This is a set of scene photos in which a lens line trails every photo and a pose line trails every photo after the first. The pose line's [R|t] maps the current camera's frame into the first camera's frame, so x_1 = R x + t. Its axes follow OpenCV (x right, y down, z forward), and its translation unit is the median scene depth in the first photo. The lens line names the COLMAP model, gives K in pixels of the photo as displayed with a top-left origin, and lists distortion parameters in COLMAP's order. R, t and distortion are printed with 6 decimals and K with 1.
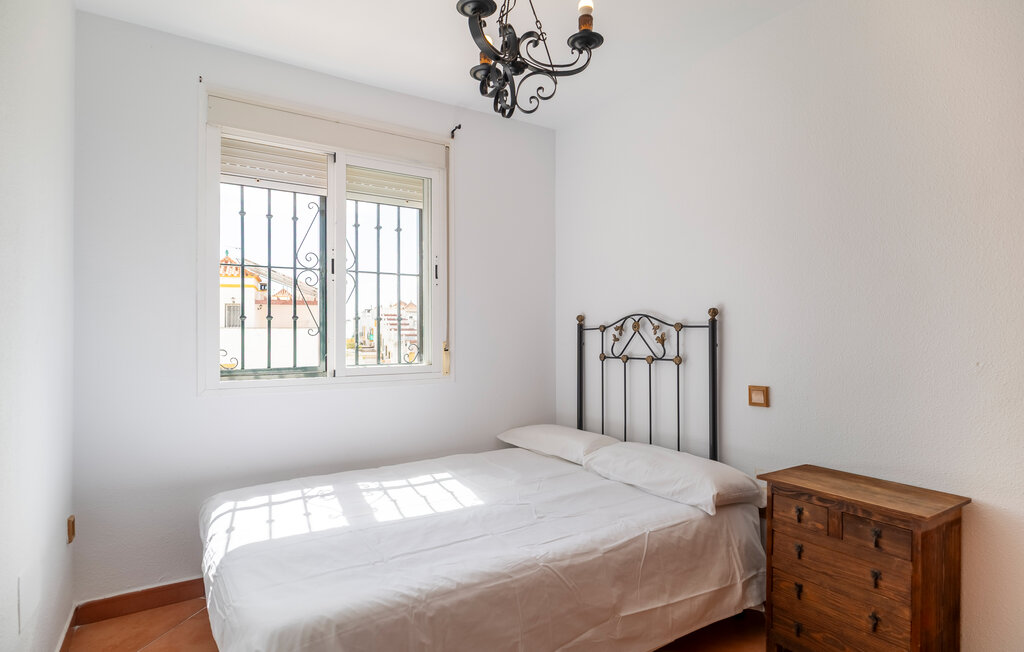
lens RADIAL K [[528.2, 0, 512.0], [0, 528.2, 326.0], [0, 0, 1]] dist [-0.001239, -0.000431]
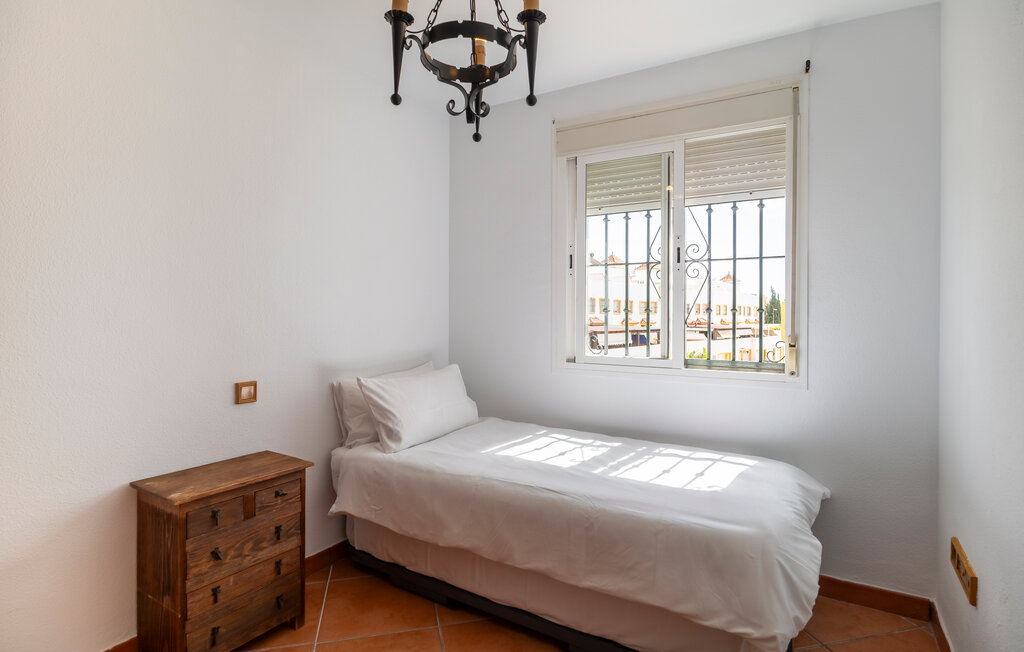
lens RADIAL K [[528.2, 0, 512.0], [0, 528.2, 326.0], [0, 0, 1]] dist [-0.001239, -0.000431]
pose [[0.432972, 0.015034, -0.901282, 0.403764], [-0.003783, 0.999882, 0.014861, 0.001084], [0.901400, -0.003025, 0.432978, 0.285725]]
